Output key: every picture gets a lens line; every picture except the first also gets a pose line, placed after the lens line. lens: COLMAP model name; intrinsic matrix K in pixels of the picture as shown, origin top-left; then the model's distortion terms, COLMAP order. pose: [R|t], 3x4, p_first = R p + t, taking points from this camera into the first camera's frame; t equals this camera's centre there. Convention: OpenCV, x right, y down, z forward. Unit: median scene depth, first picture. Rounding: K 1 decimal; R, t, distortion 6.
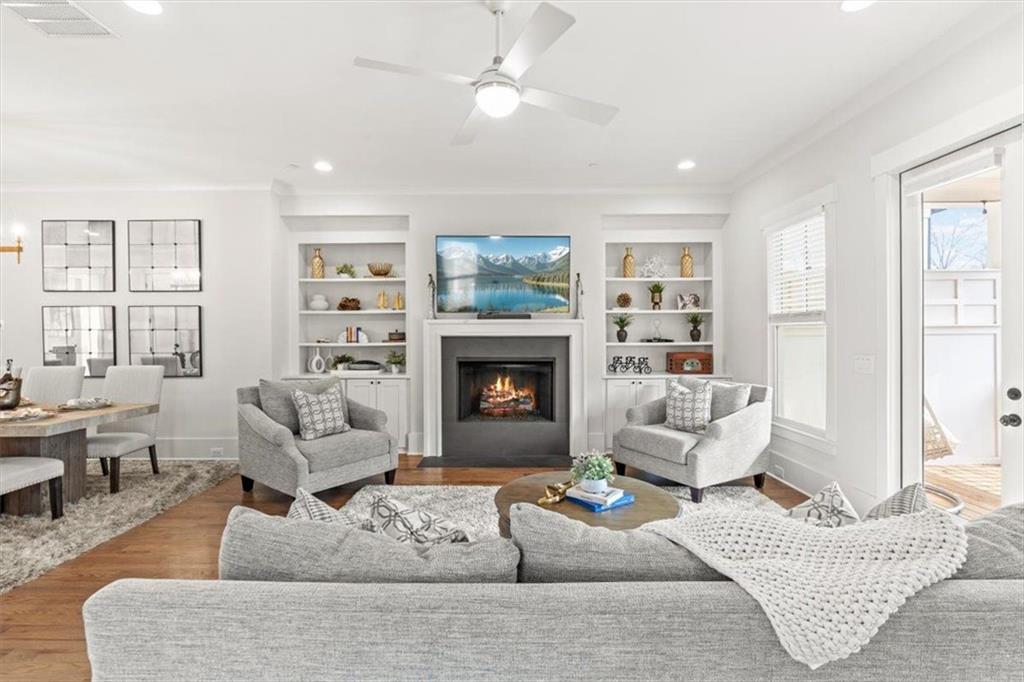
lens RADIAL K [[451.0, 0, 496.3], [0, 451.0, 336.5], [0, 0, 1]] dist [-0.006423, 0.001026]
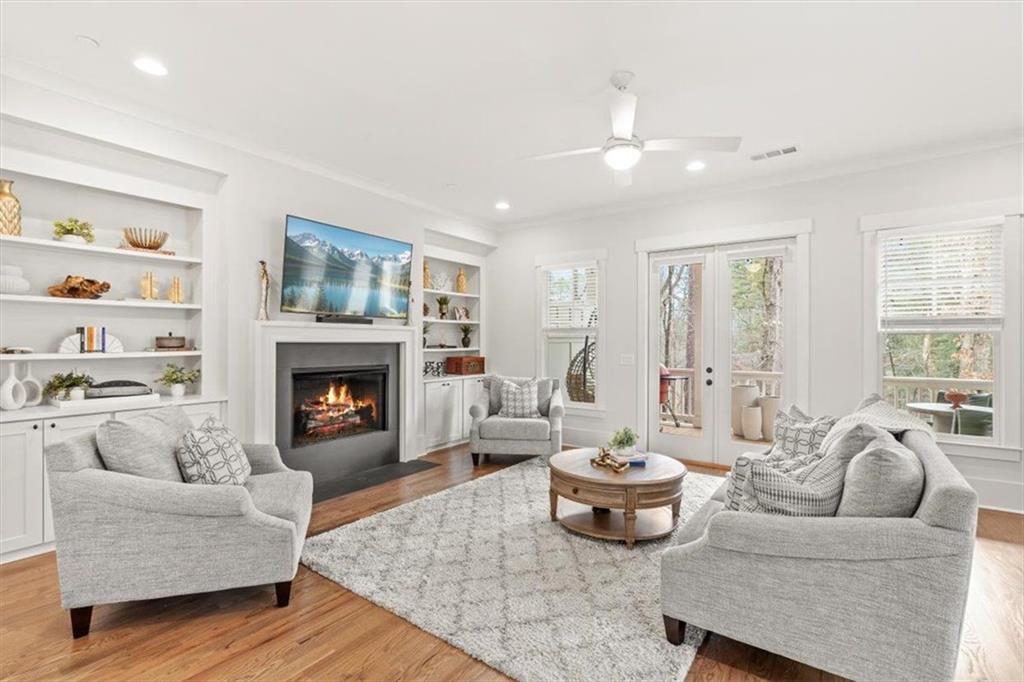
lens RADIAL K [[451.0, 0, 511.6], [0, 451.0, 340.2], [0, 0, 1]] dist [-0.006423, 0.001026]
pose [[0.603183, 0.006818, 0.797574, -0.483392], [0.001815, 0.999949, -0.009920, 0.004460], [-0.797601, 0.007431, 0.603140, 0.200982]]
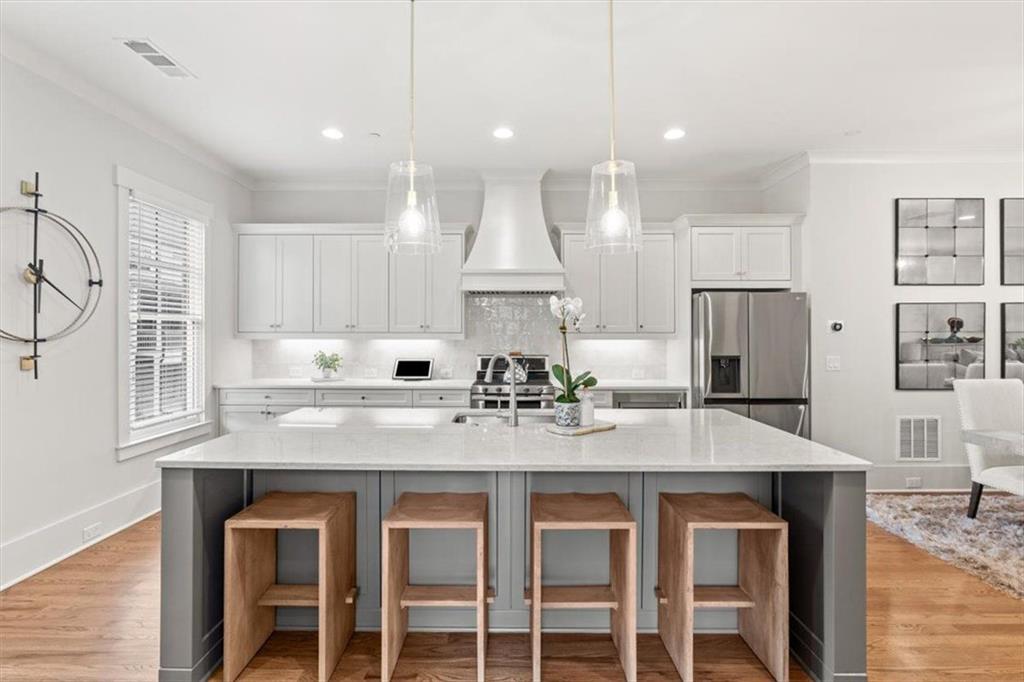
lens RADIAL K [[451.0, 0, 505.4], [0, 451.0, 332.8], [0, 0, 1]] dist [-0.006423, 0.001026]
pose [[0.999959, -0.001819, -0.008834, -1.583957], [0.001787, 0.999992, -0.003538, -0.012354], [0.008840, 0.003522, 0.999955, 0.171712]]
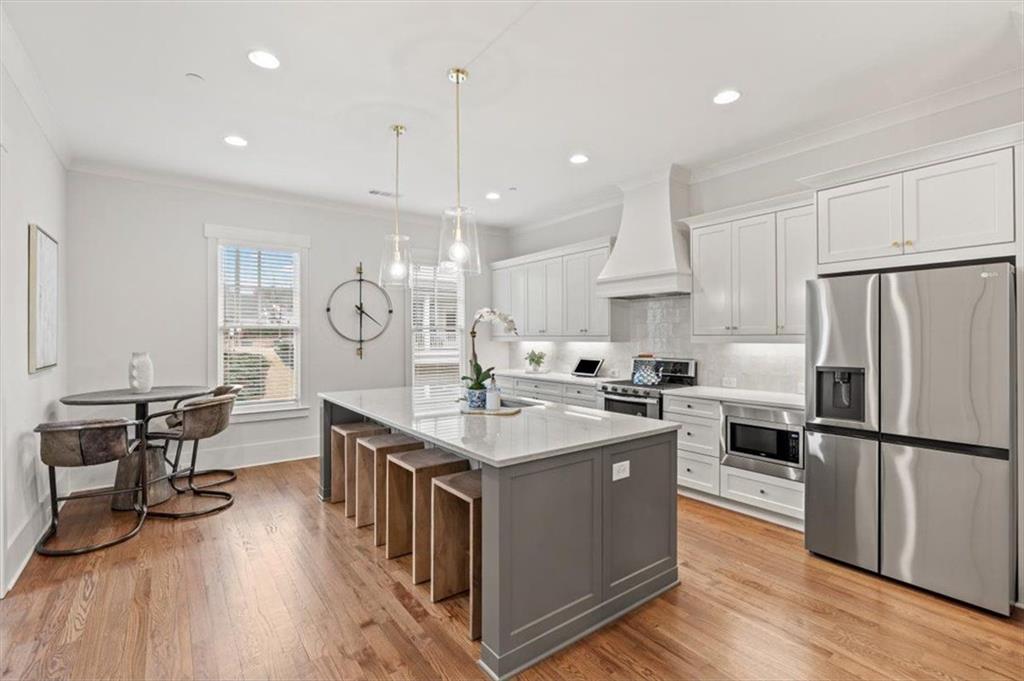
lens RADIAL K [[451.0, 0, 518.7], [0, 451.0, 335.3], [0, 0, 1]] dist [-0.006423, 0.001026]
pose [[0.621909, -0.007167, -0.783057, -1.061184], [0.004108, 0.999974, -0.005889, -0.012135], [0.783079, 0.000445, 0.621922, 0.290107]]
